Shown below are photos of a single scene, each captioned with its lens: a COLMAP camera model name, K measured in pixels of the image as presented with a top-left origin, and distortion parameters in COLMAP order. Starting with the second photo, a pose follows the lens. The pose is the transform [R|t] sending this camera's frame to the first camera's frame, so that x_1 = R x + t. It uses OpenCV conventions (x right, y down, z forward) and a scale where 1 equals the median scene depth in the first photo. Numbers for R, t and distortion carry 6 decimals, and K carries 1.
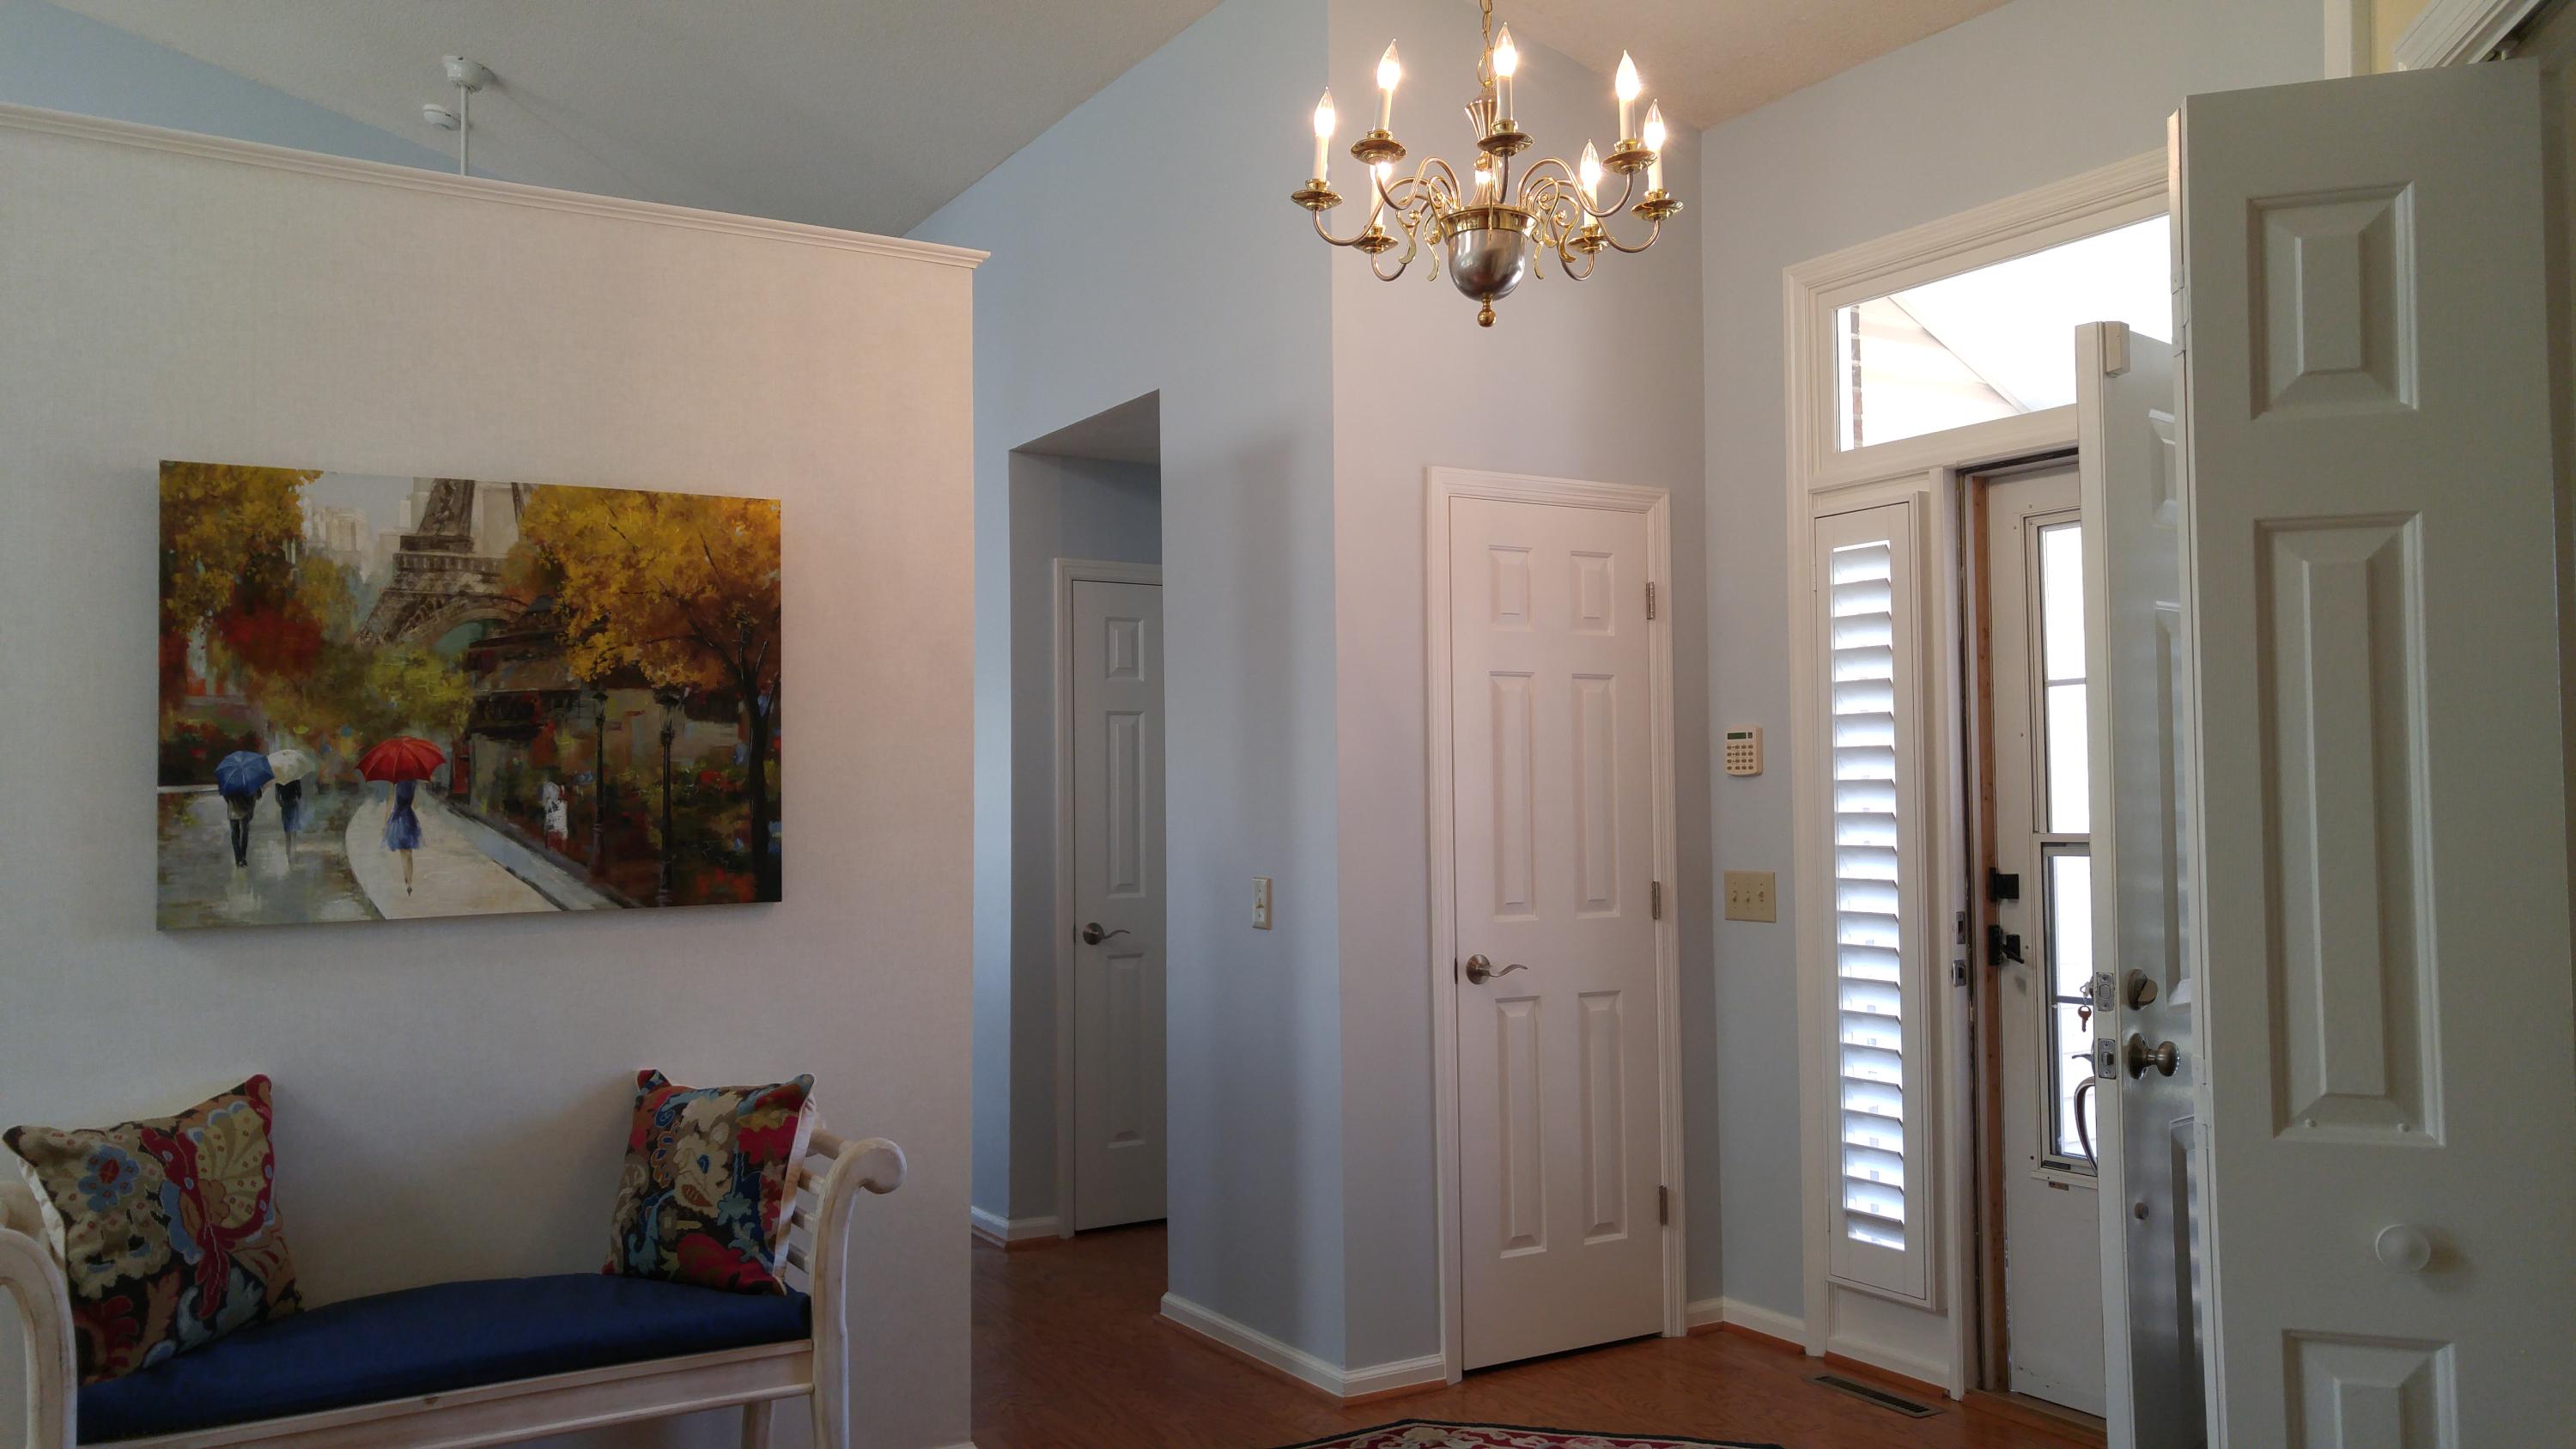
lens RADIAL K [[1923.8, 0, 1287.2], [0, 1923.8, 723.5], [0, 0, 1]] dist [0.001269, -0.001700]
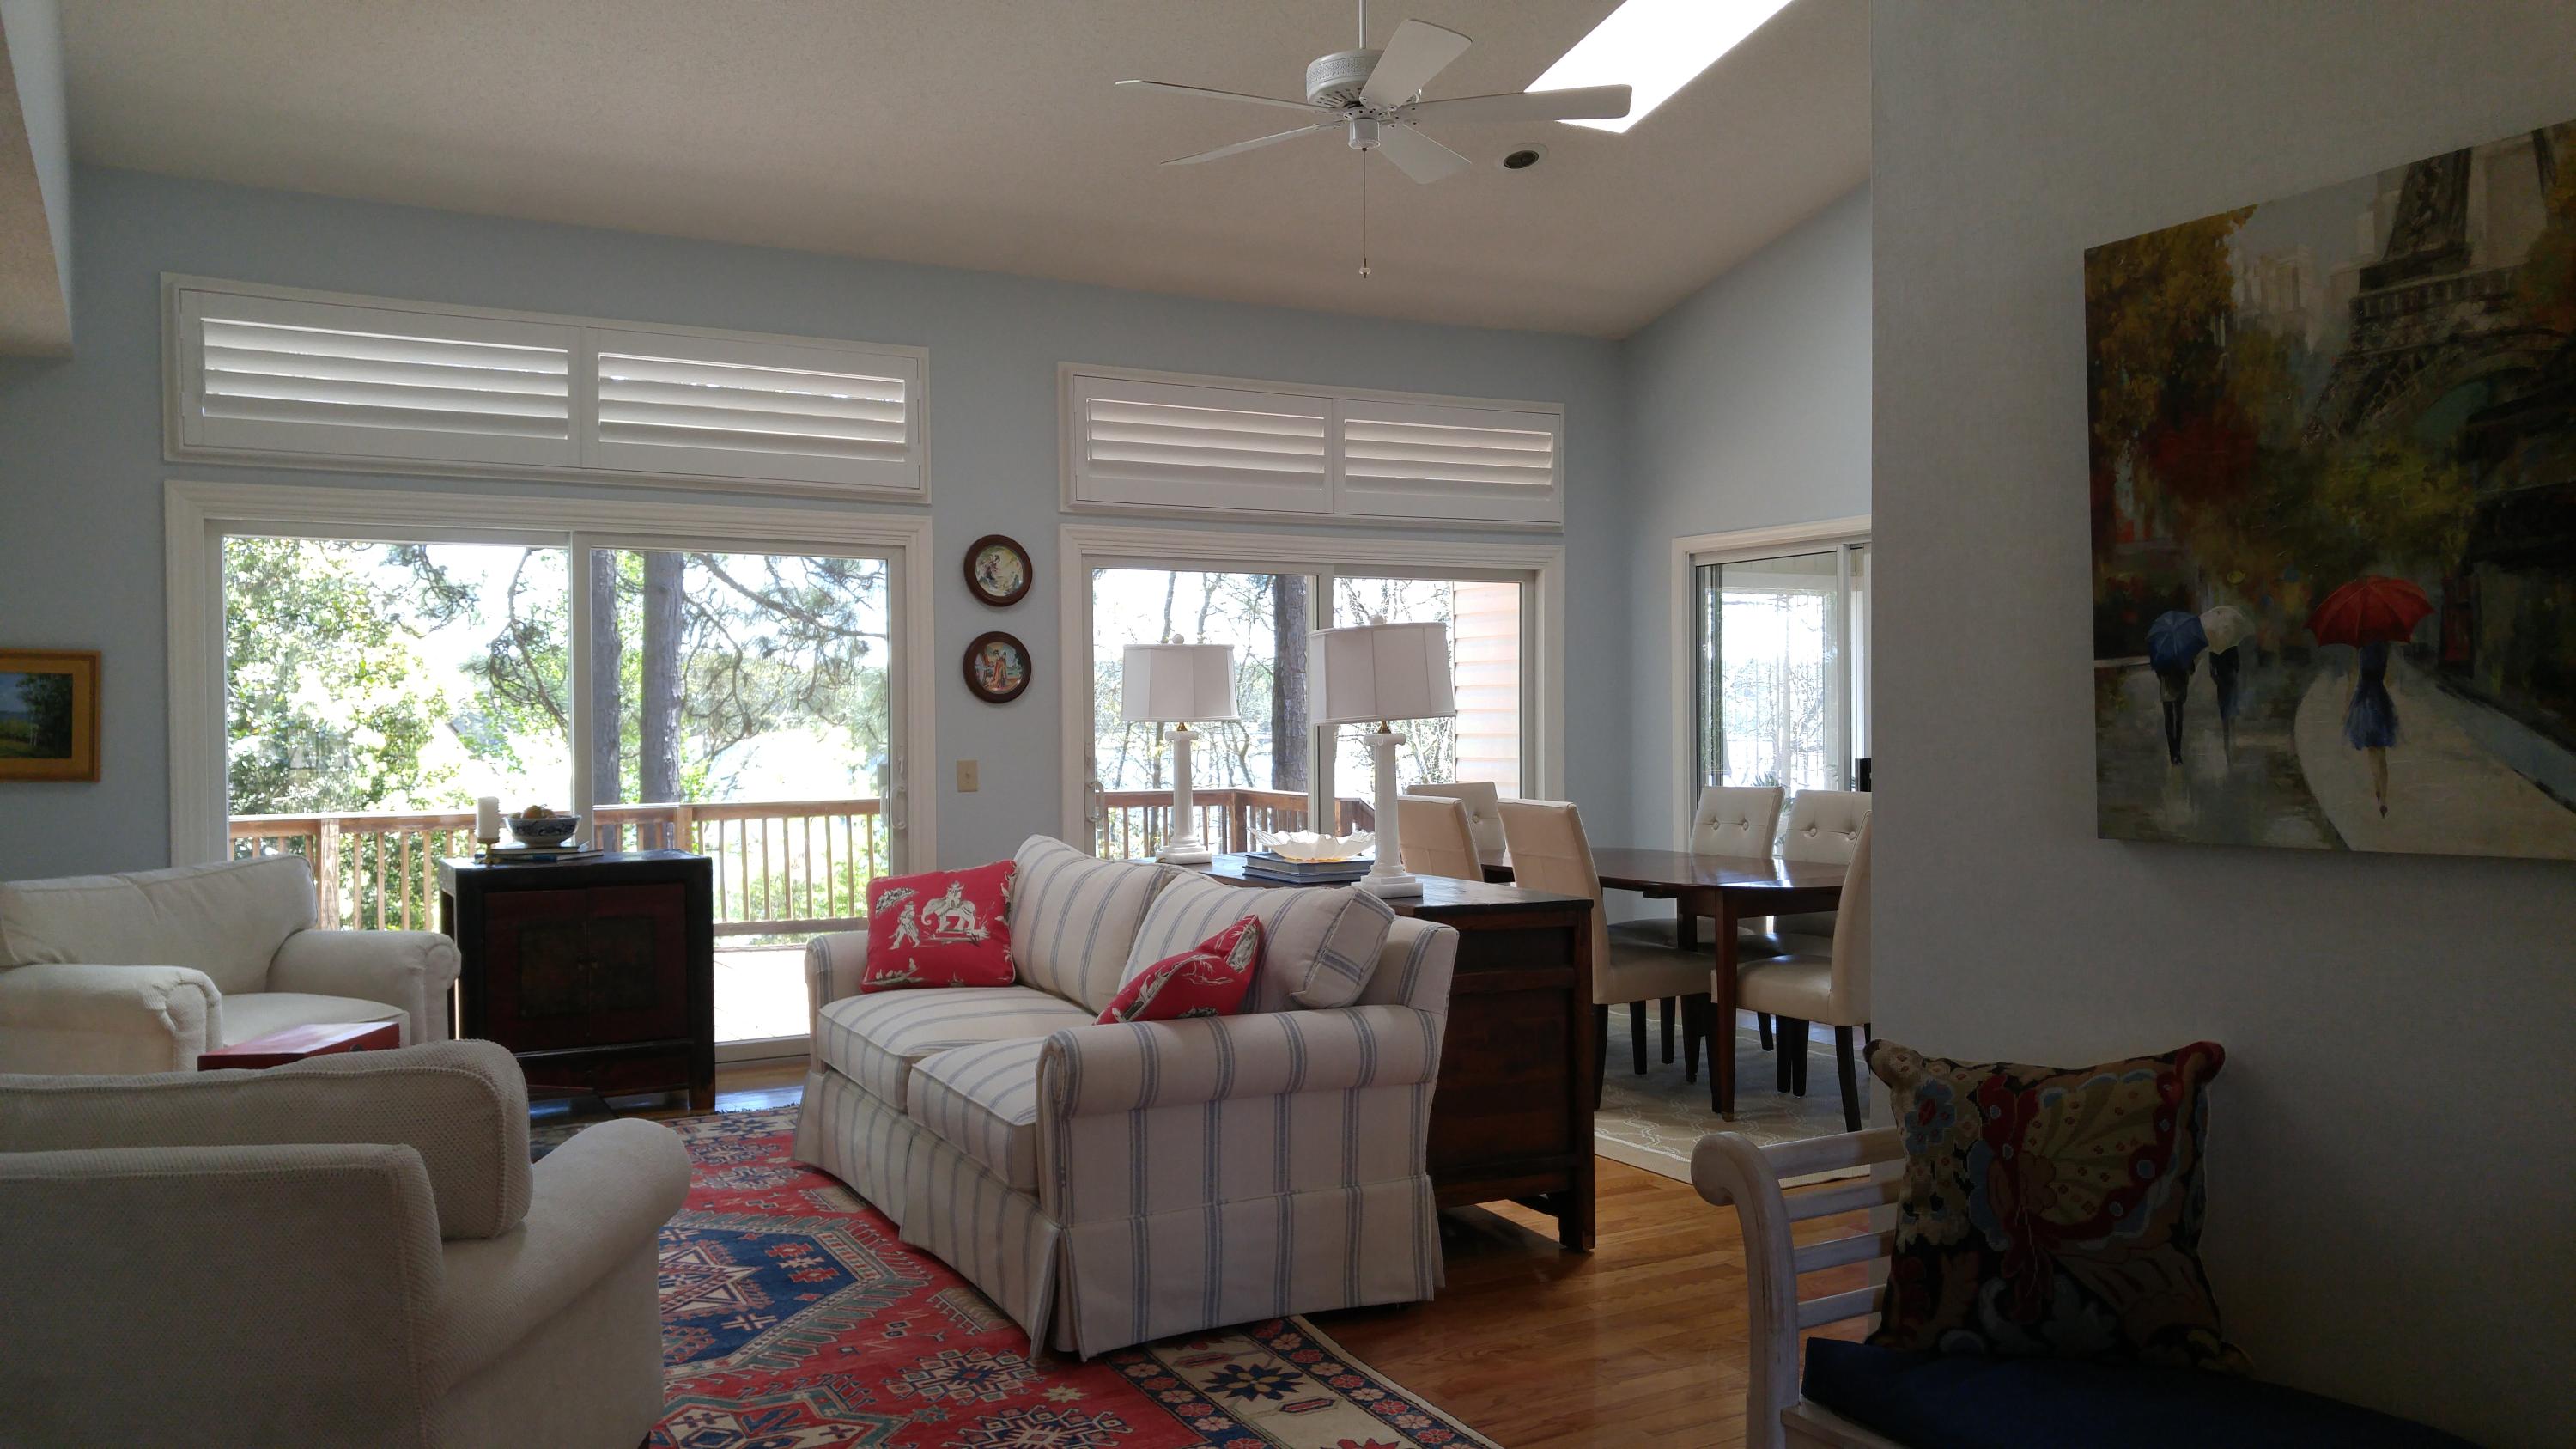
lens RADIAL K [[1923.8, 0, 1290.3], [0, 1923.8, 744.3], [0, 0, 1]] dist [0.001269, -0.001700]
pose [[-0.065035, 0.031856, -0.997374, 0.228891], [0.058125, 0.997914, 0.028084, 0.024911], [0.996189, -0.056146, -0.066751, 0.693270]]
